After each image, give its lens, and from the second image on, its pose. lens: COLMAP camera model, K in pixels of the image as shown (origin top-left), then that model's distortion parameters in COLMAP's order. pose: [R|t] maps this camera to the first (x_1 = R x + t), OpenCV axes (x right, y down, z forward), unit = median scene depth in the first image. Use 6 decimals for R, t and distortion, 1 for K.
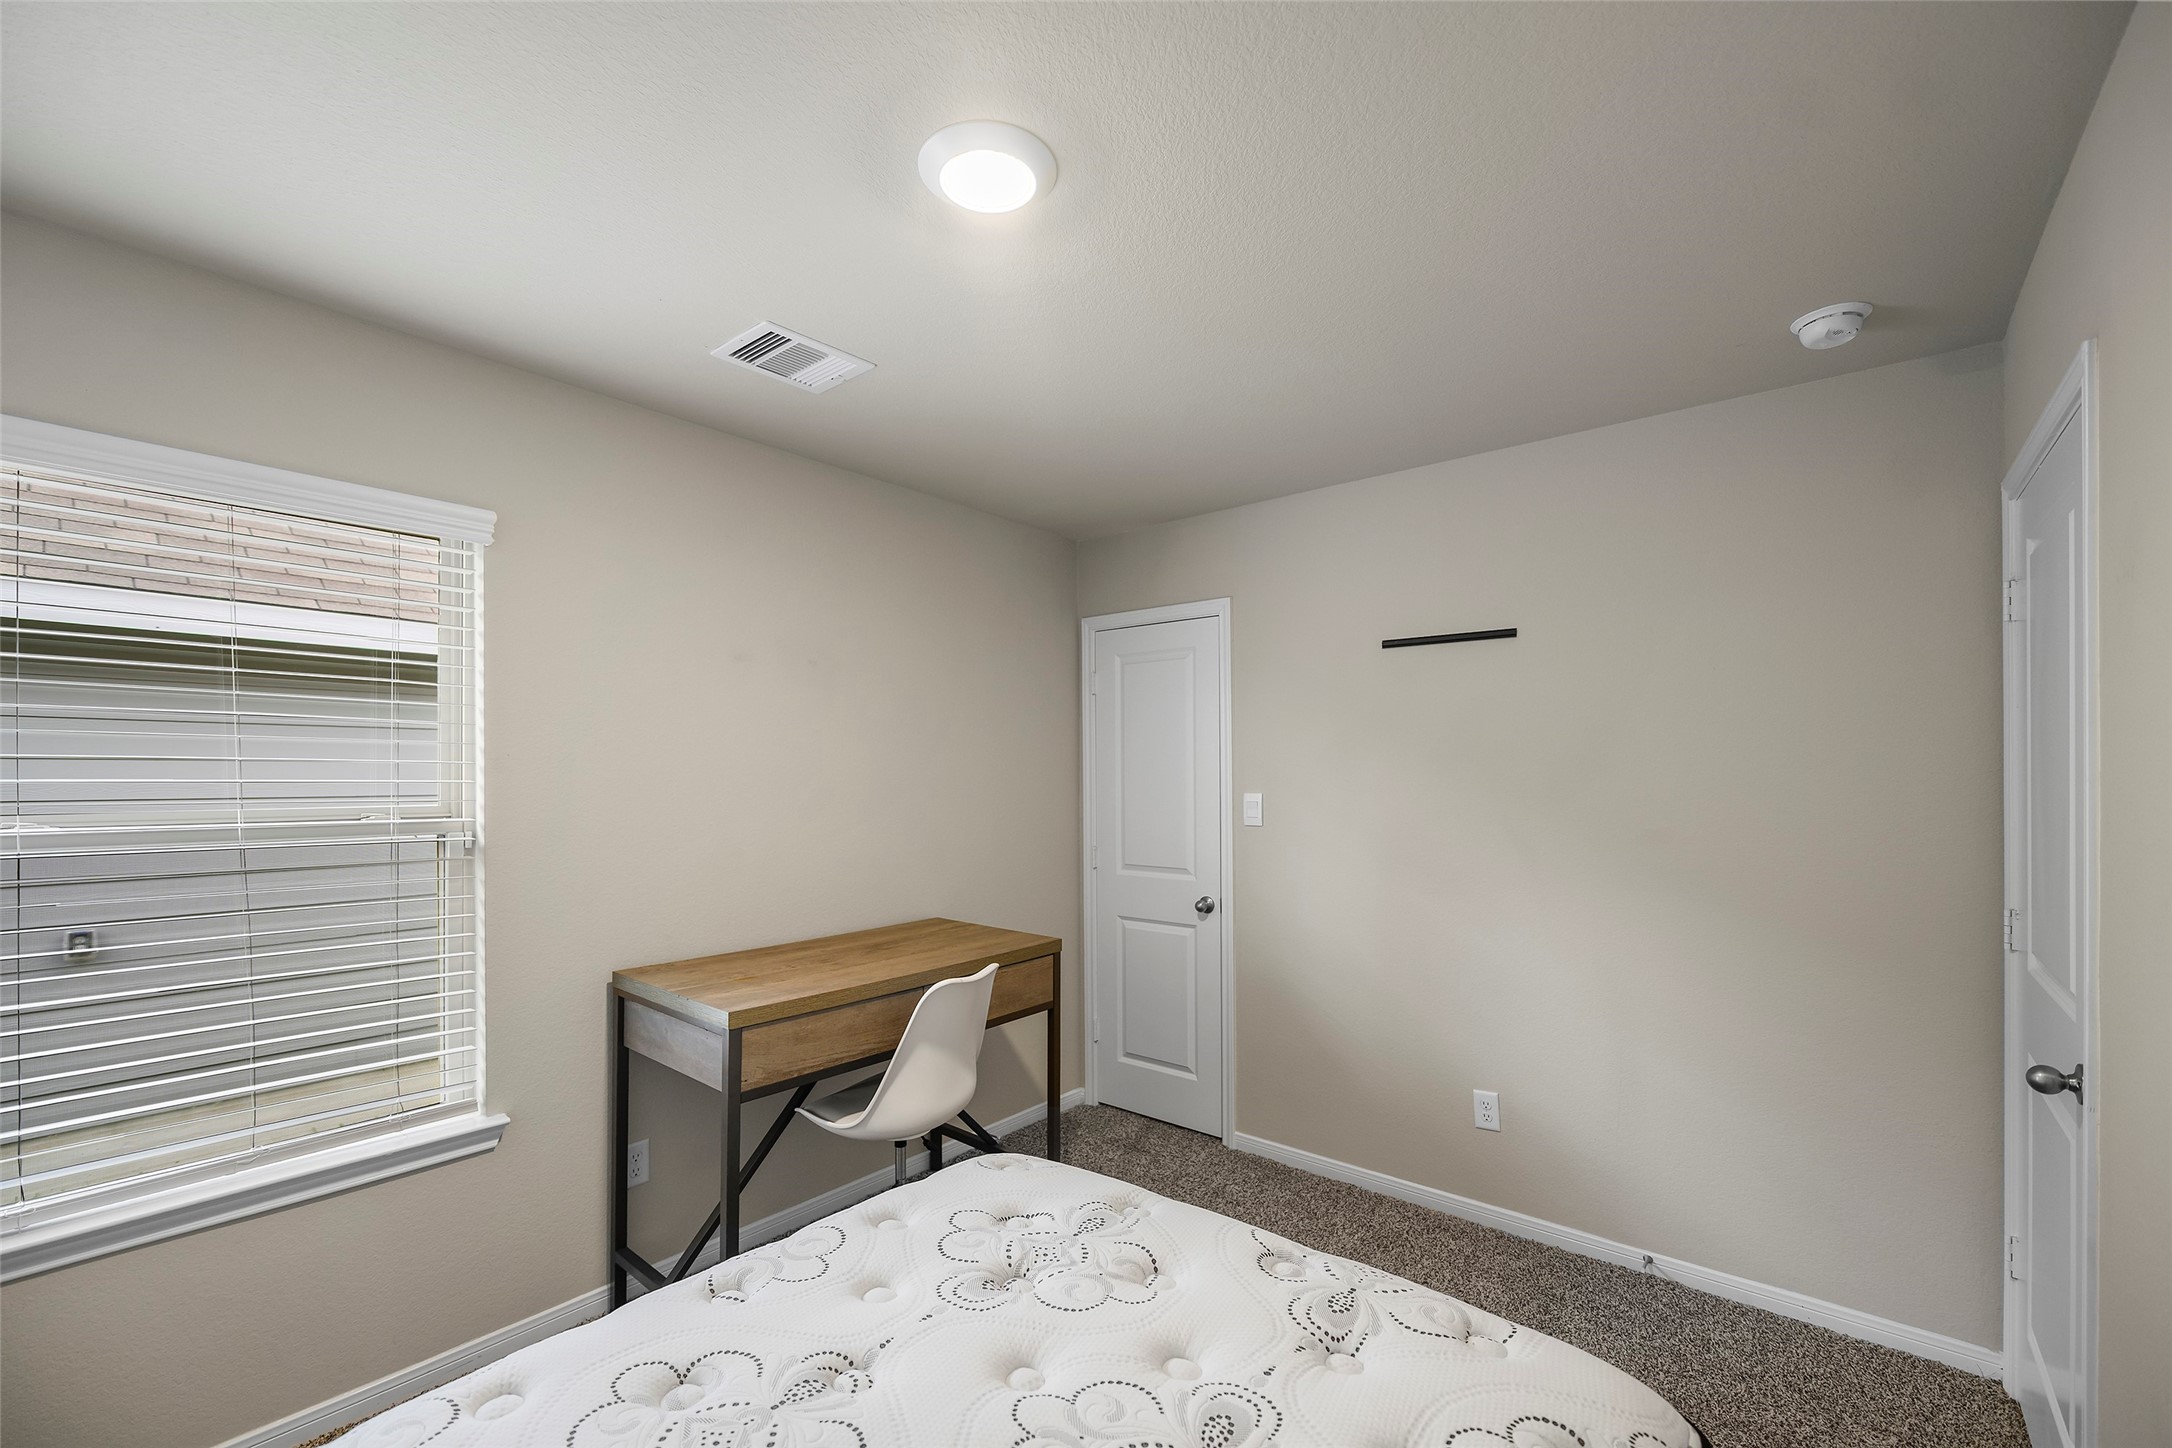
lens RADIAL K [[885.0, 0, 1086.0], [0, 885.0, 724.0], [0, 0, 1]] dist [0.000098, -0.000036]
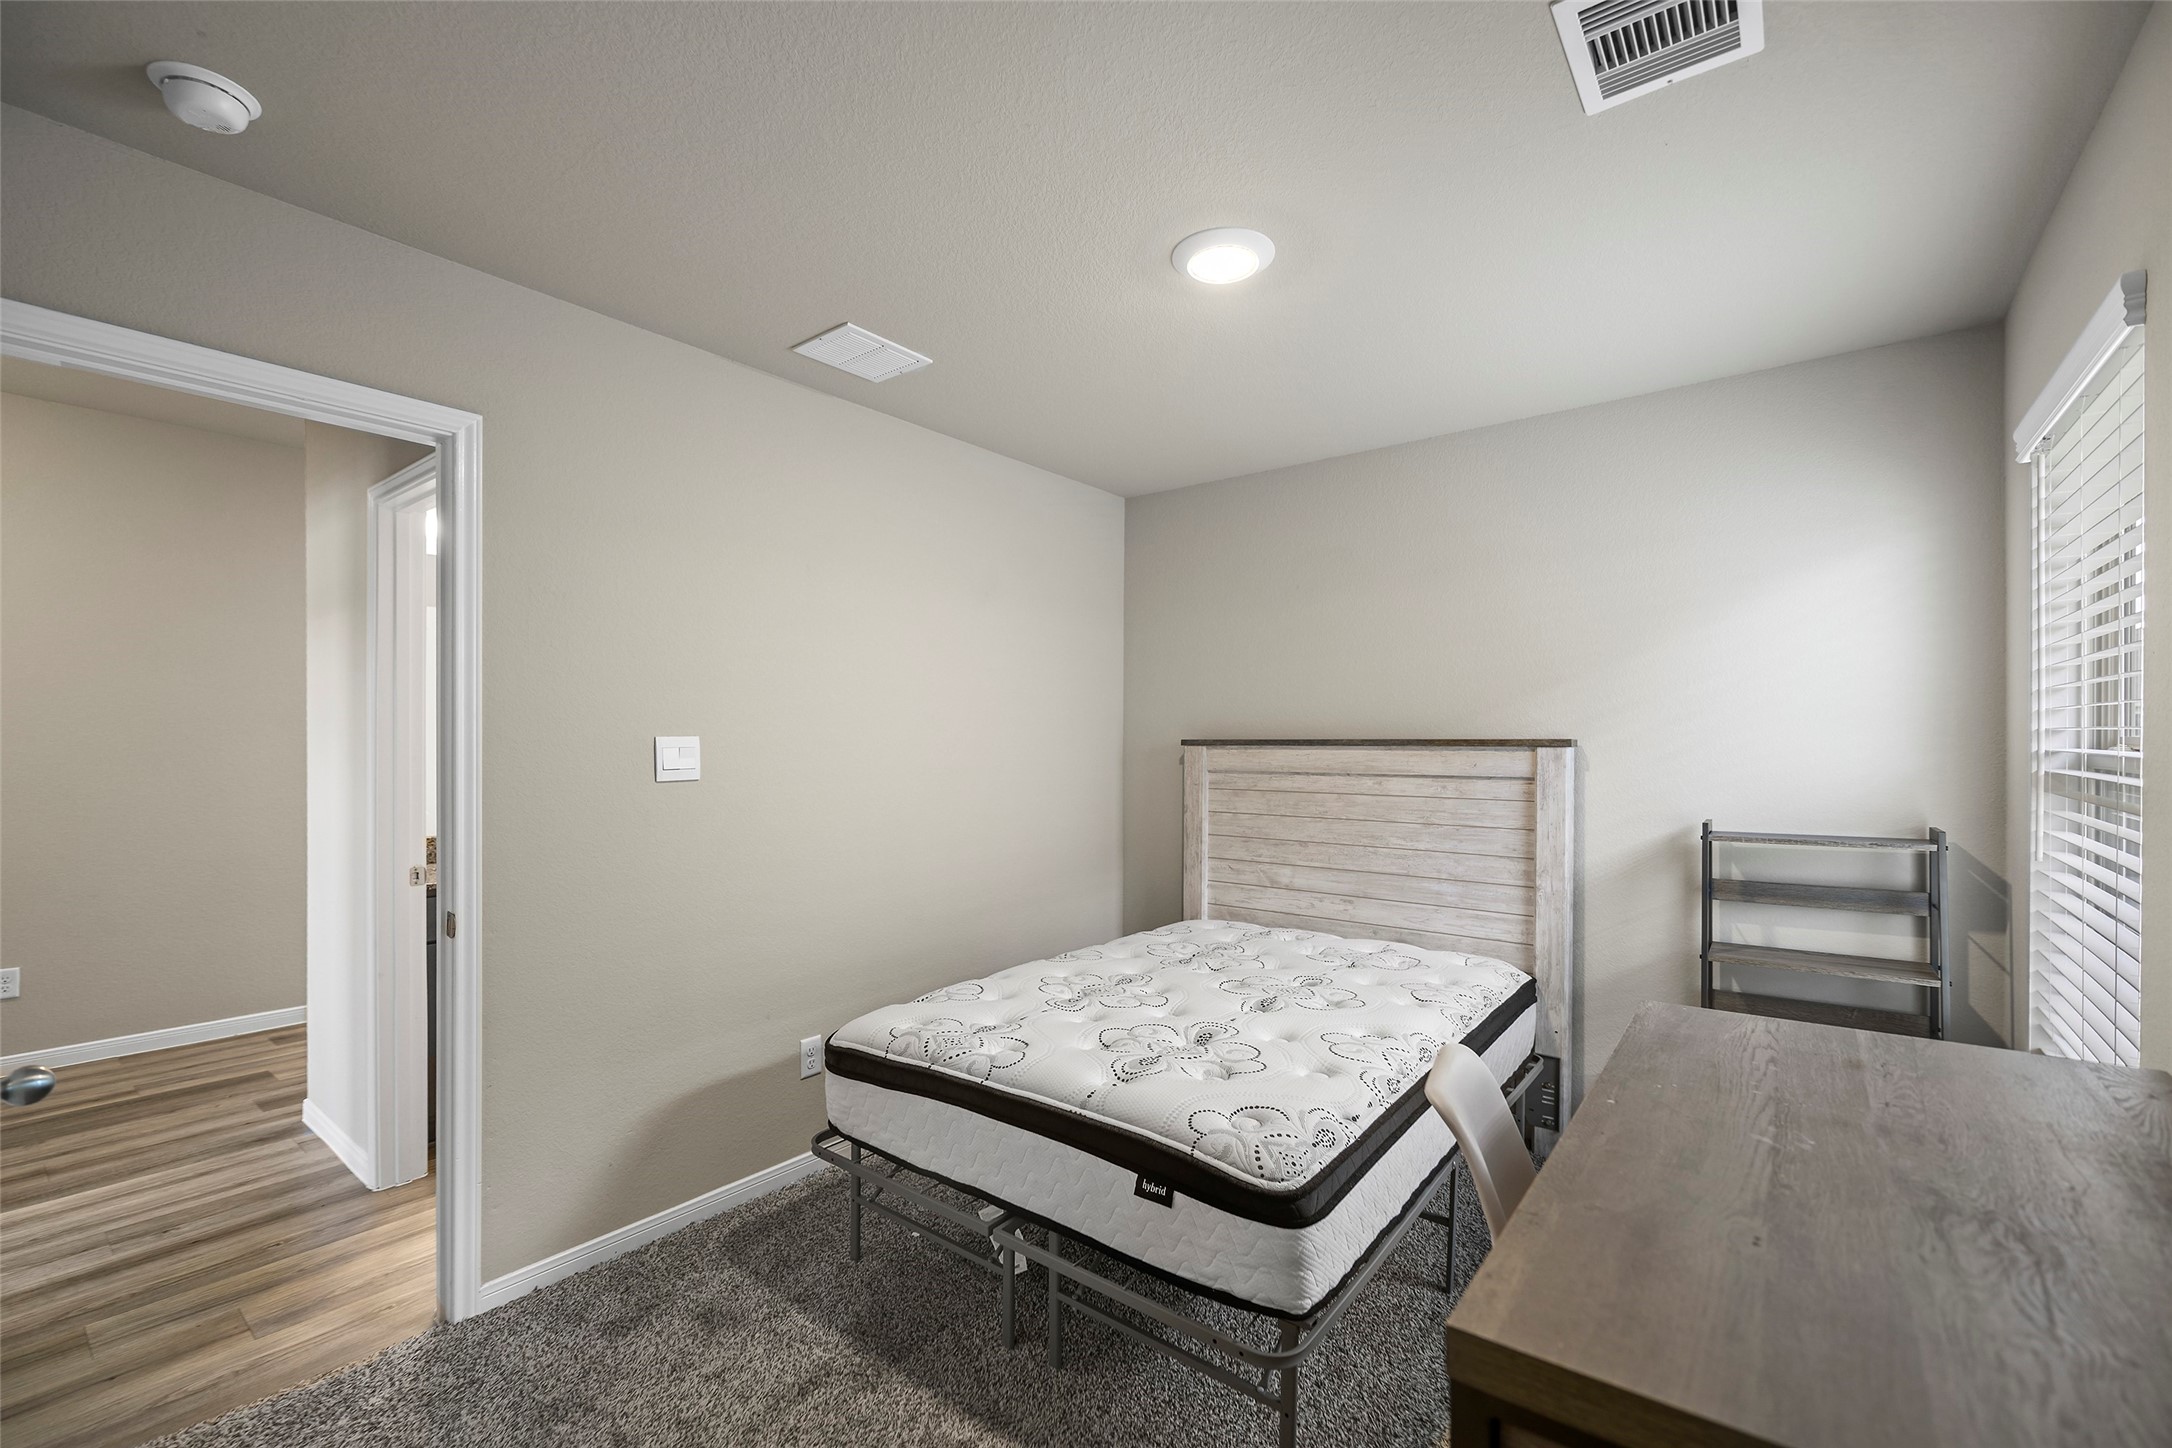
lens RADIAL K [[885.0, 0, 1086.0], [0, 885.0, 724.0], [0, 0, 1]] dist [0.000098, -0.000036]
pose [[-0.999870, -0.002324, -0.015981, 0.116620], [-0.001181, 0.997467, -0.071123, 0.190002], [0.016105, -0.071095, -0.997340, 2.296779]]
